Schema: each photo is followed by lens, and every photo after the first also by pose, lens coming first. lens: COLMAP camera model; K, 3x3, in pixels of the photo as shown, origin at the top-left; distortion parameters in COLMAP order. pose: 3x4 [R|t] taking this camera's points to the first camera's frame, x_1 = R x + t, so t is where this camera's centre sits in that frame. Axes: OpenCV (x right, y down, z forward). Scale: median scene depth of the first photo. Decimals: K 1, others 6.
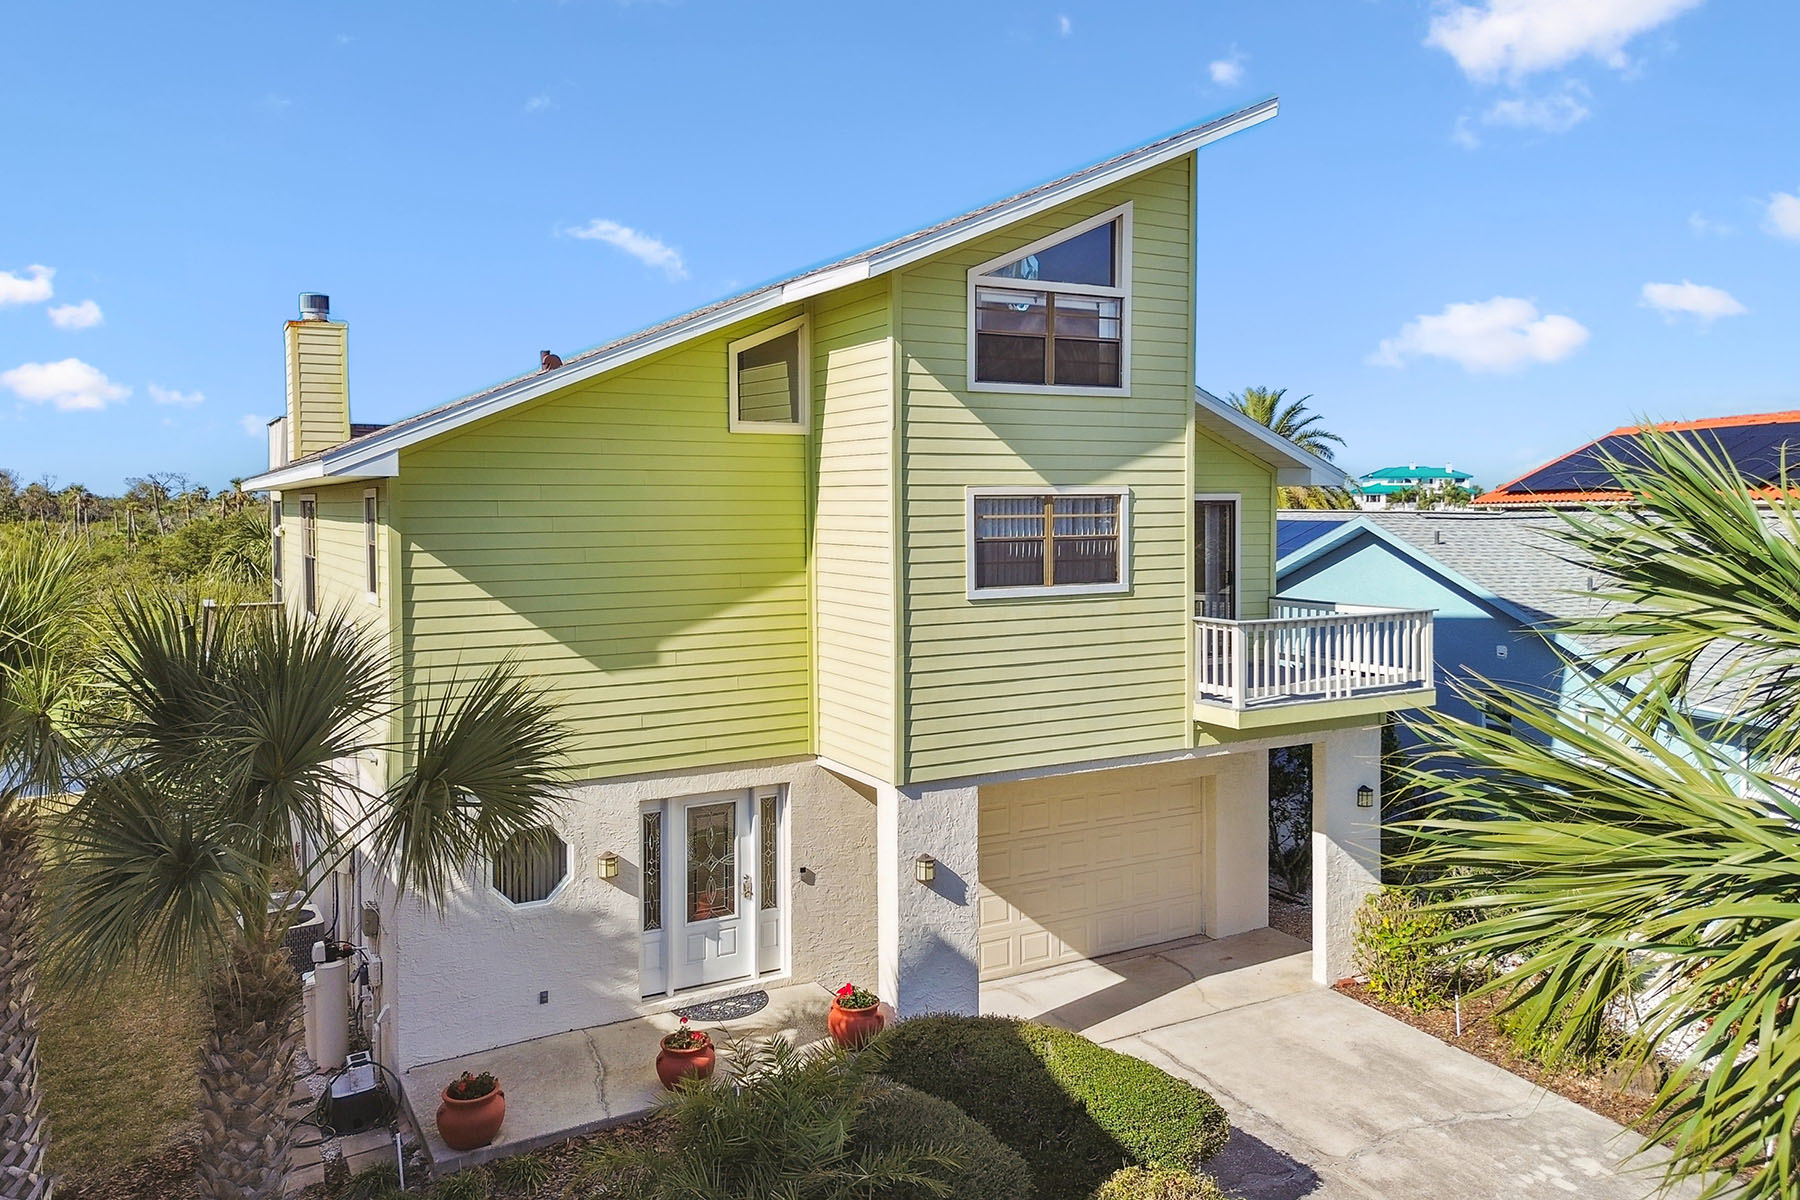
lens RADIAL K [[1294.8, 0, 910.9], [0, 1294.8, 544.0], [0, 0, 1]] dist [0.007502, 0.001830]
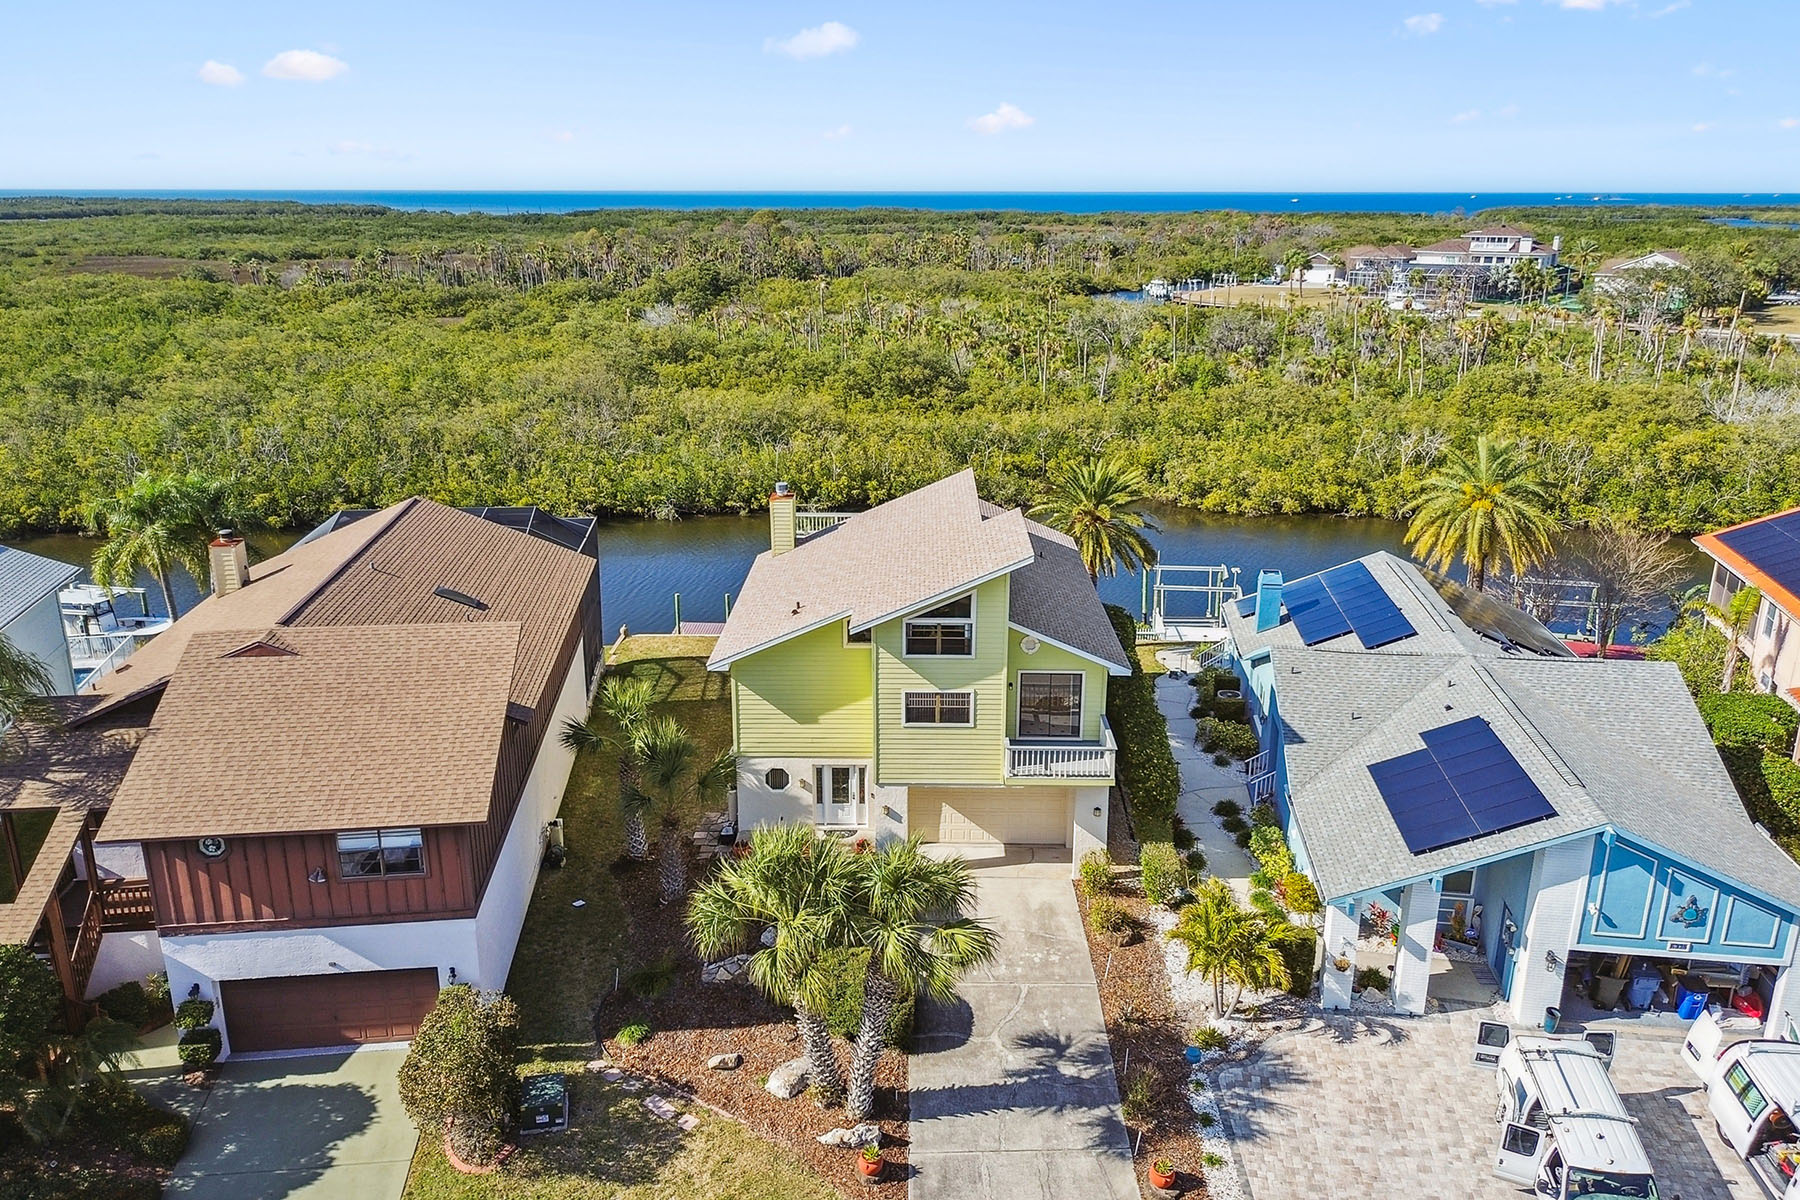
lens RADIAL K [[1284.6, 0, 900.0], [0, 1284.6, 600.0], [0, 0, 1]] dist [0.035771, -0.003726]
pose [[0.865928, 0.154090, -0.475841, 1.300987], [-0.022962, 0.962605, 0.269933, -0.959583], [0.499641, -0.222816, 0.837085, -1.280410]]
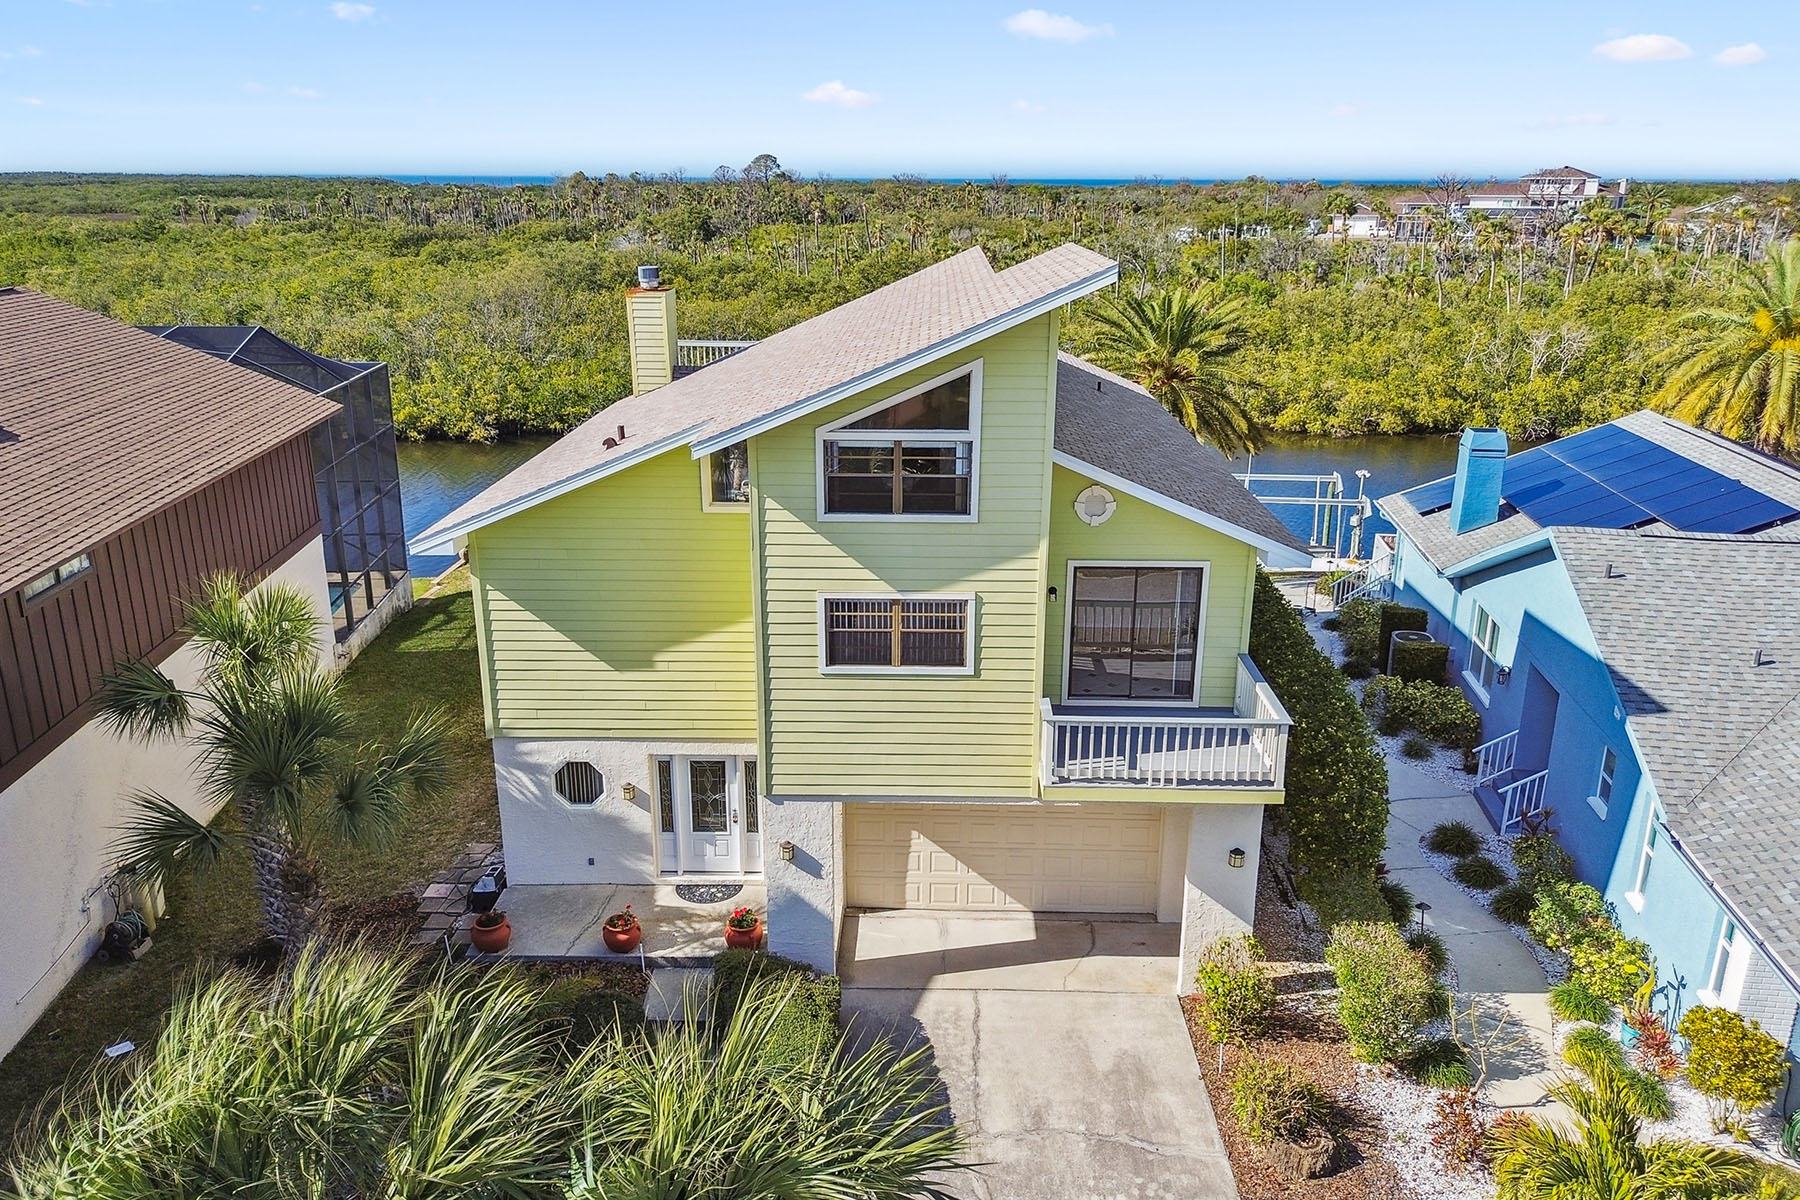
lens RADIAL K [[1309.7, 0, 900.0], [0, 1309.7, 600.0], [0, 0, 1]] dist [0.002188, 0.000420]
pose [[0.861178, 0.163894, -0.481156, 0.716592], [-0.024750, 0.958990, 0.282359, -0.392731], [0.507700, -0.231253, 0.829917, -0.050920]]
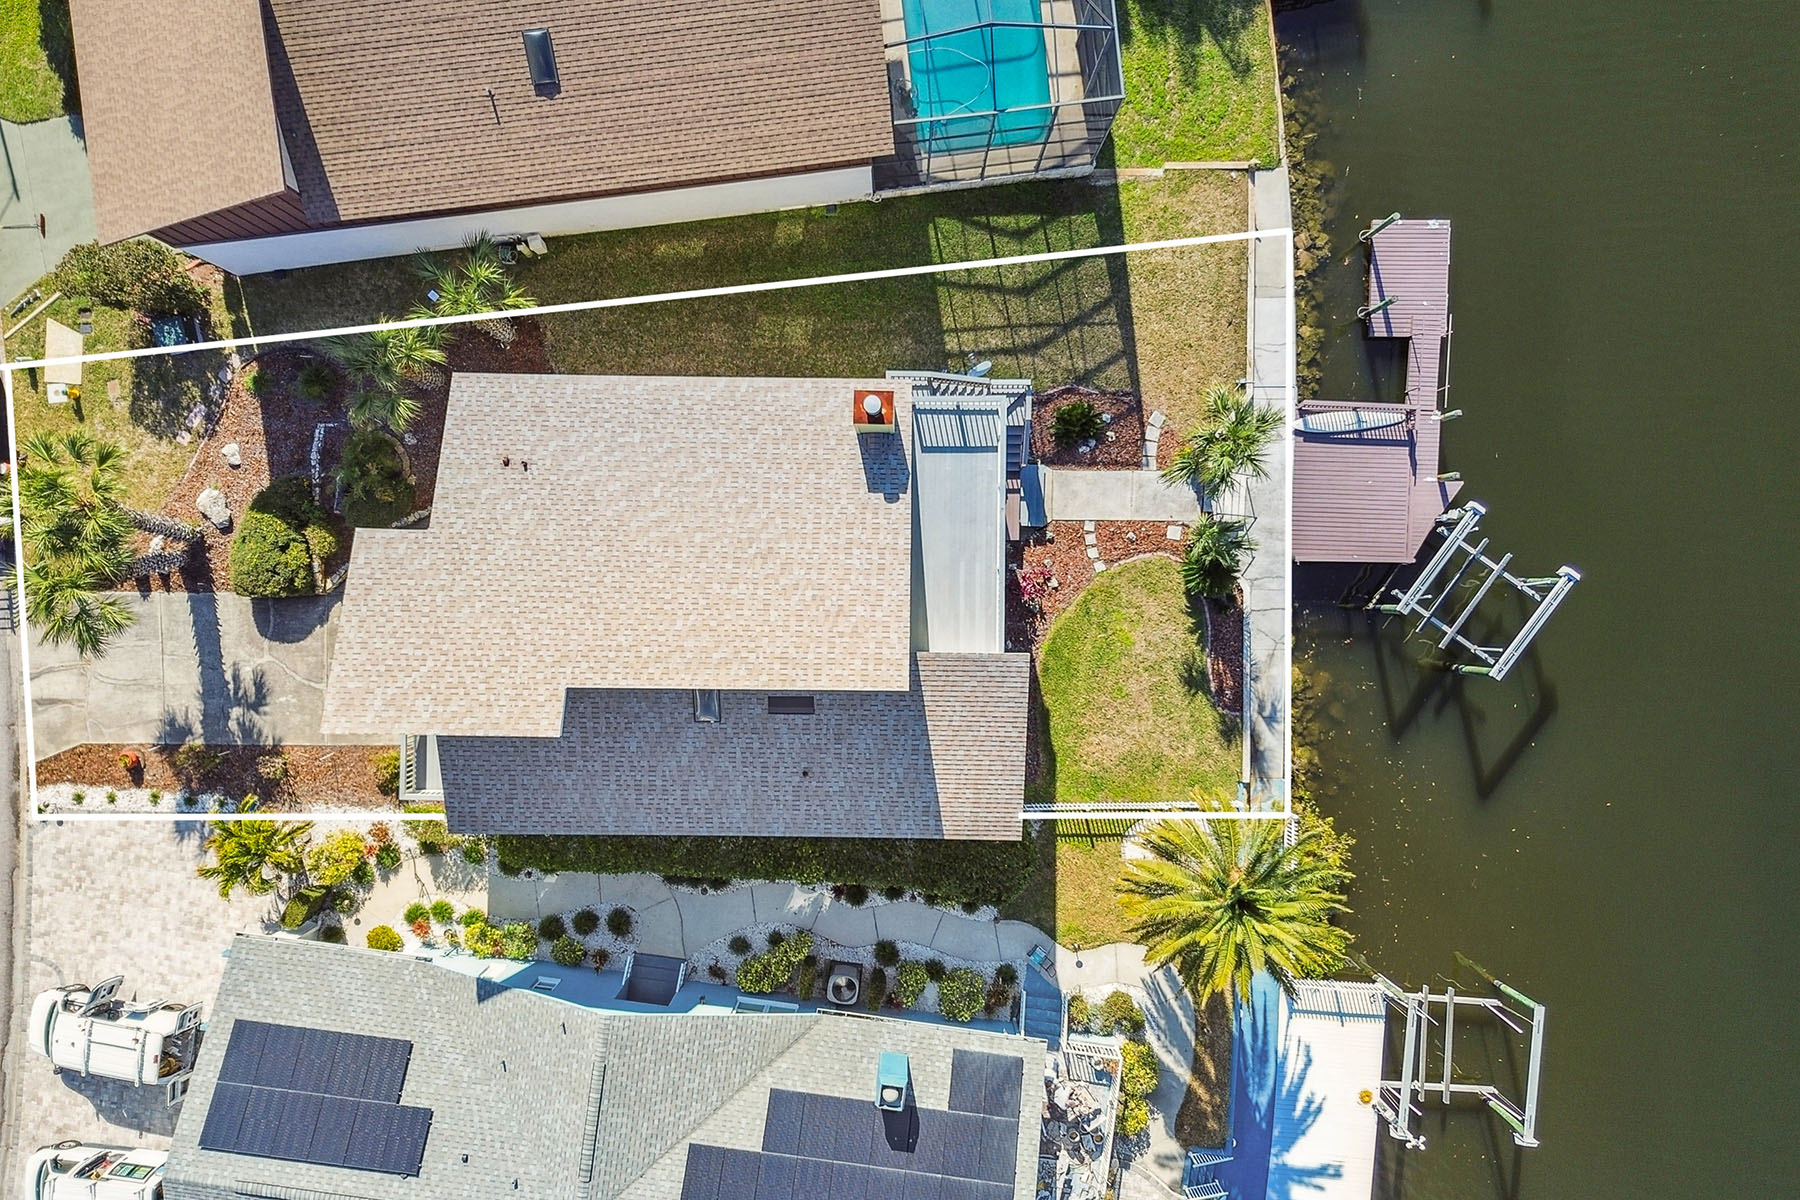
lens RADIAL K [[1309.7, 0, 900.0], [0, 1309.7, 600.0], [0, 0, 1]] dist [0.002188, 0.000420]
pose [[-0.496957, 0.867731, -0.008798, -0.319183], [-0.031391, -0.007844, 0.999476, -2.651641], [0.867207, 0.496973, 0.031137, 1.616667]]
